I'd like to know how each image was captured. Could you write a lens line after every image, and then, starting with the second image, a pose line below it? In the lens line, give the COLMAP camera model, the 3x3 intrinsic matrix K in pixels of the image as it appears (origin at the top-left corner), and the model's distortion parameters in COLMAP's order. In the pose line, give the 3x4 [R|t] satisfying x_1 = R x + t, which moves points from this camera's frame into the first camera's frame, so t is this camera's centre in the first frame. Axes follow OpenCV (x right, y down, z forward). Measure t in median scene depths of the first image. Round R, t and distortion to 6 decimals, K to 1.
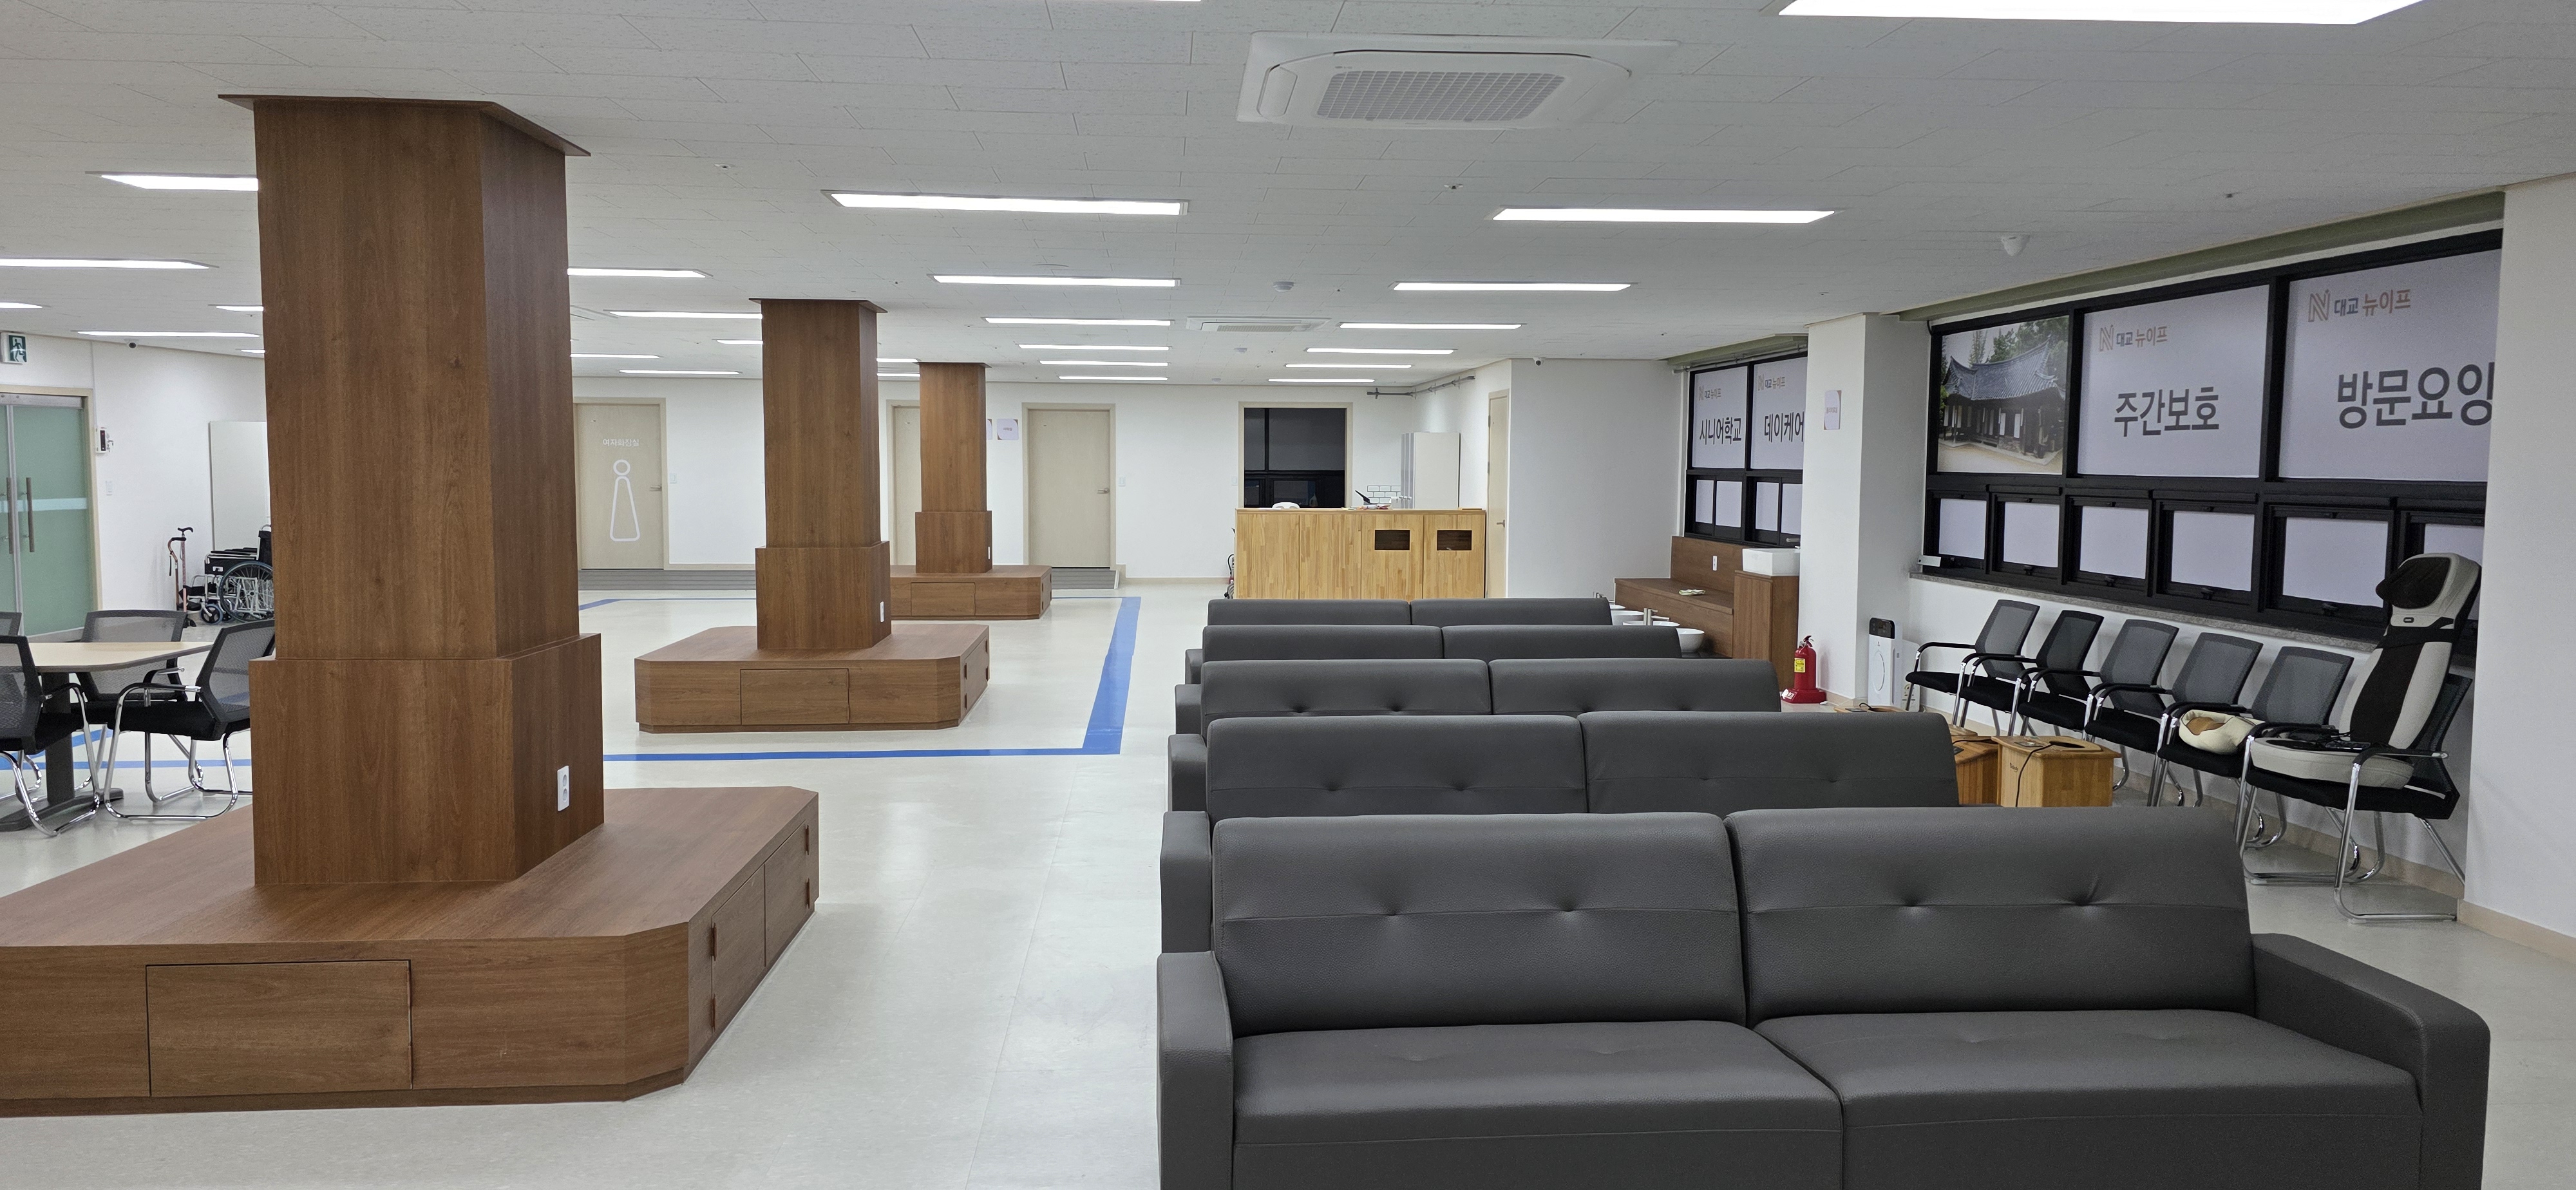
lens RADIAL K [[1719.1, 0, 1288.5], [0, 1719.1, 584.4], [0, 0, 1]] dist [0.042134, -0.028647]
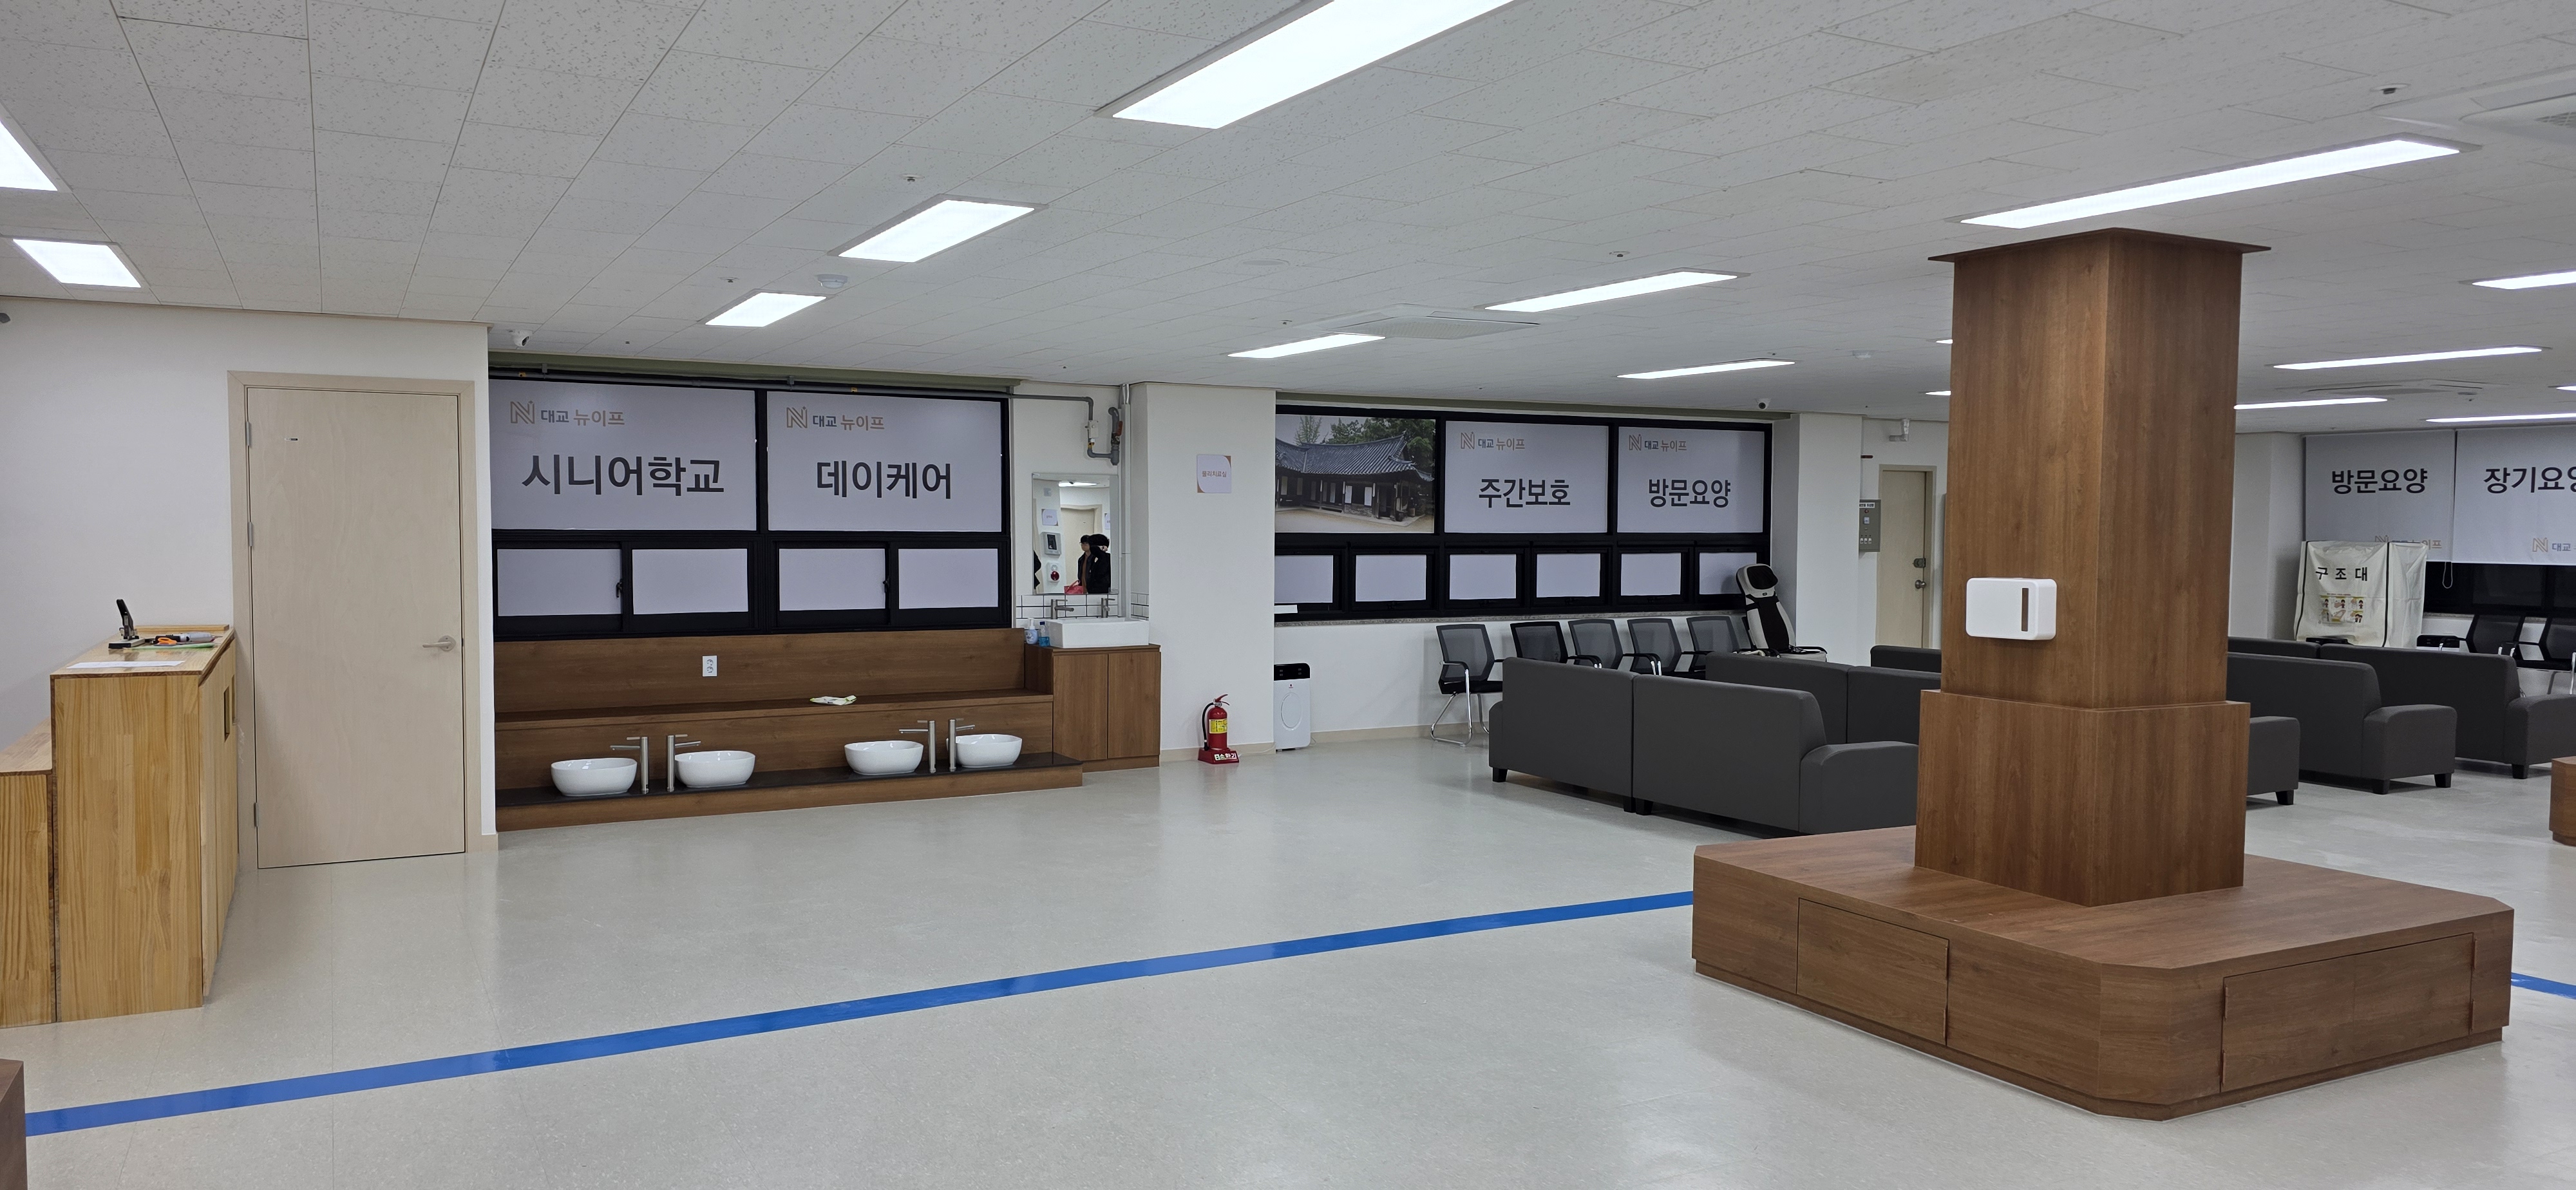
lens RADIAL K [[1719.1, 0, 1244.7], [0, 1719.1, 632.5], [0, 0, 1]] dist [0.042134, -0.028647]
pose [[-0.396792, -0.074273, 0.914899, -0.854503], [0.057321, 0.992771, 0.105454, -0.153728], [-0.916117, 0.094286, -0.389666, 1.867709]]
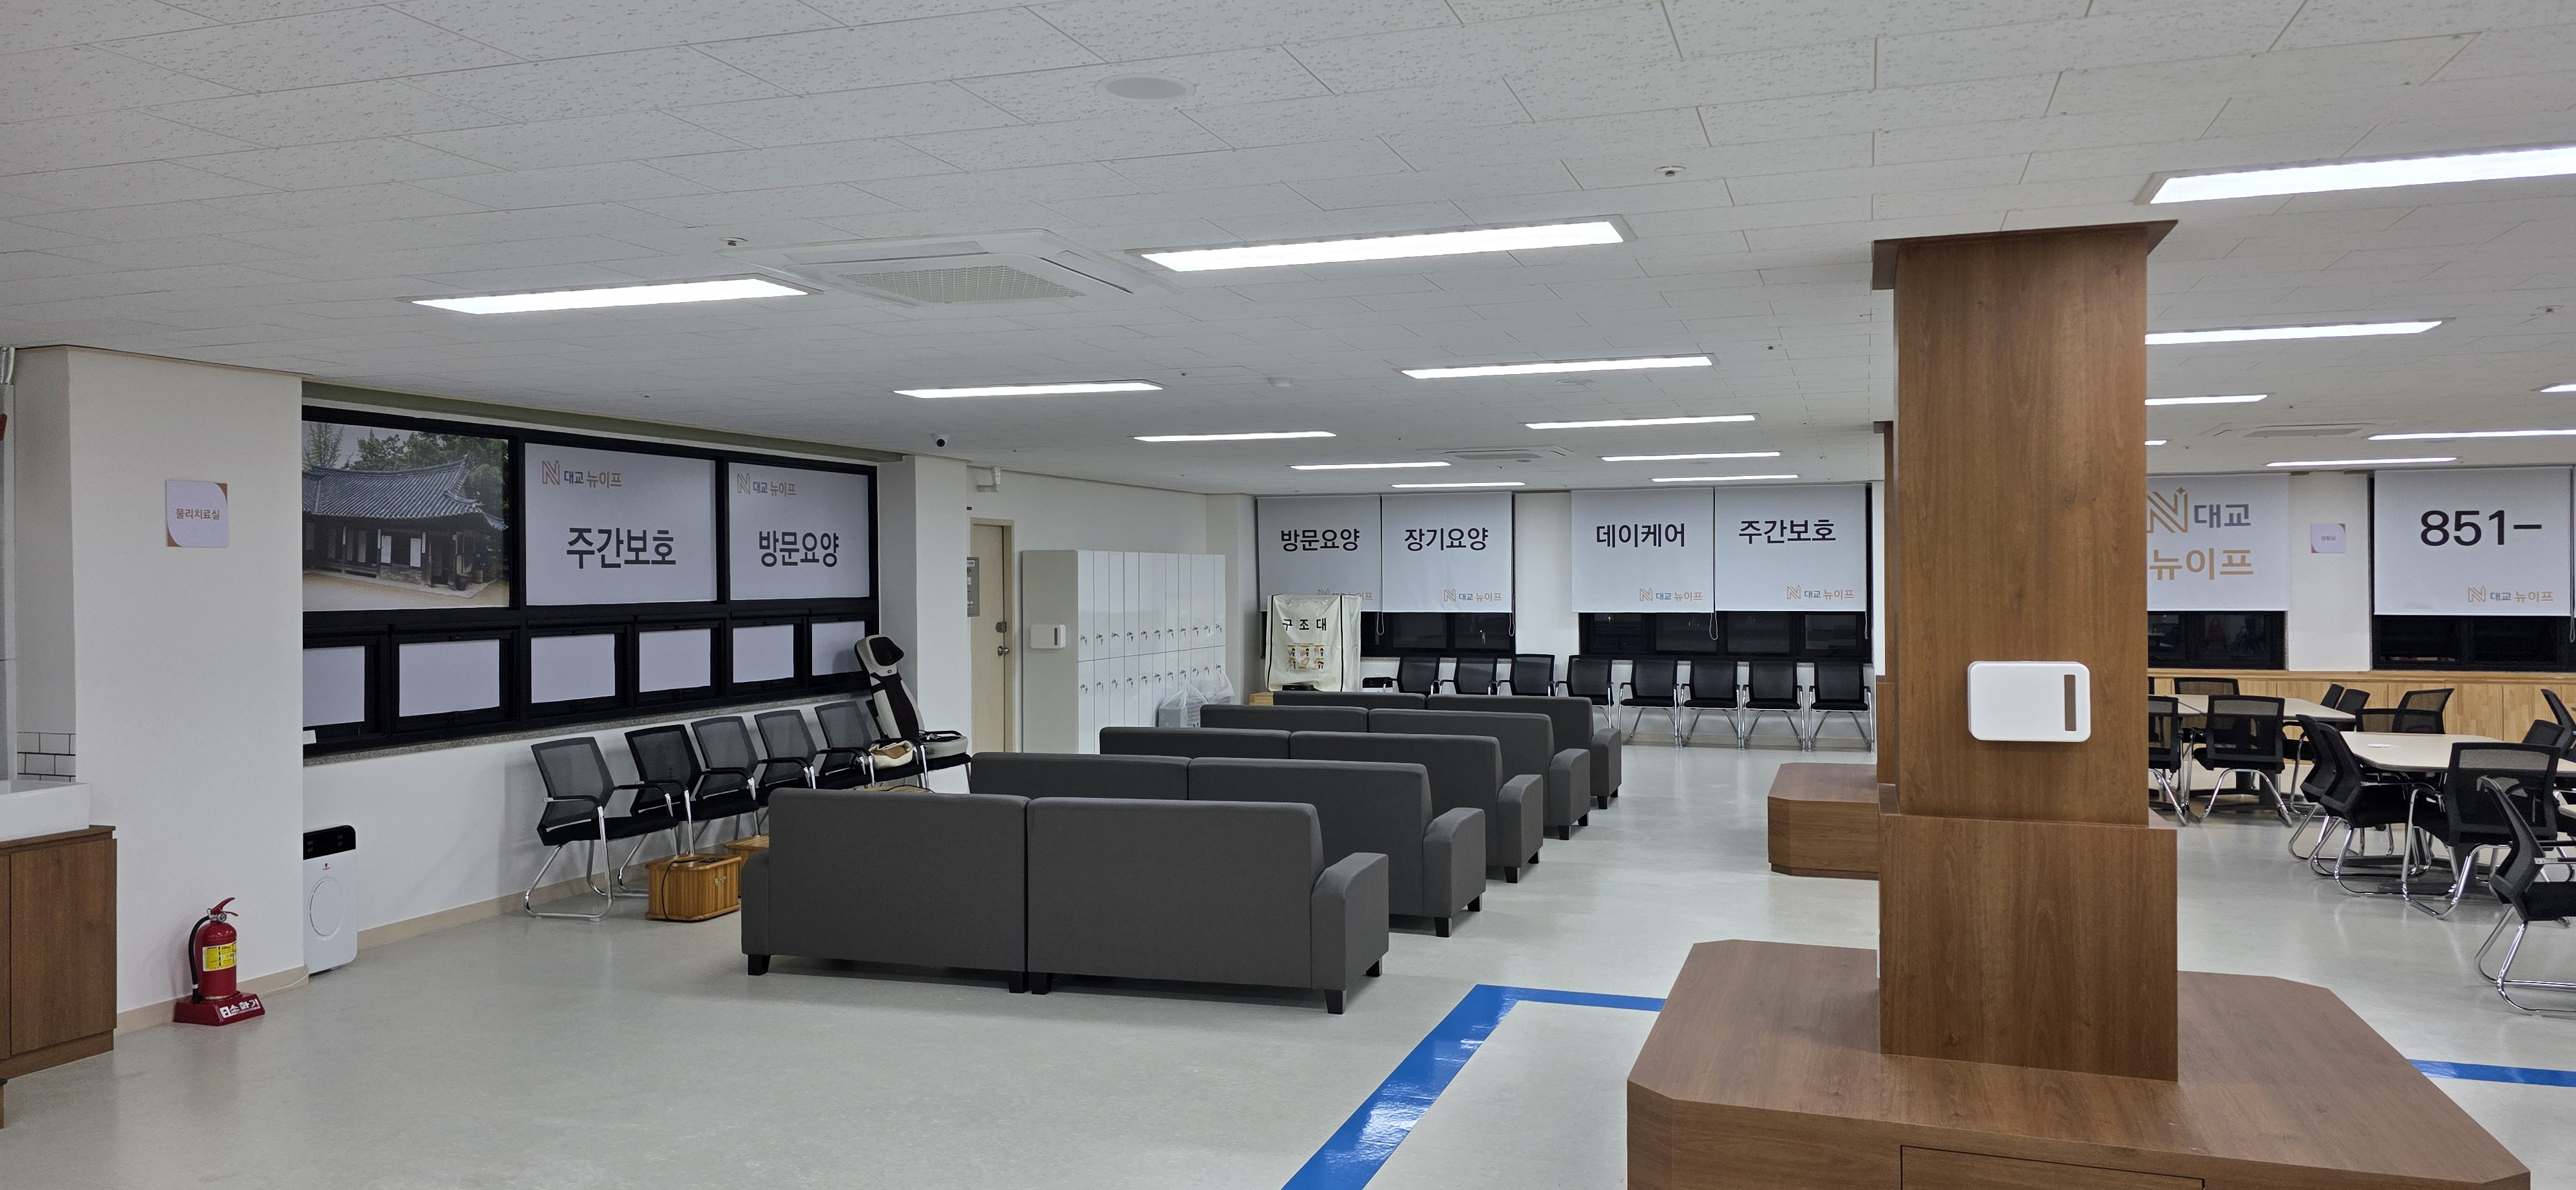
lens RADIAL K [[1719.1, 0, 1308.5], [0, 1719.1, 576.9], [0, 0, 1]] dist [0.042134, -0.028647]
pose [[-0.924611, -0.007336, 0.380841, -0.353450], [0.022631, 0.996990, 0.074148, -0.155109], [-0.380239, 0.077177, -0.921663, 1.886828]]
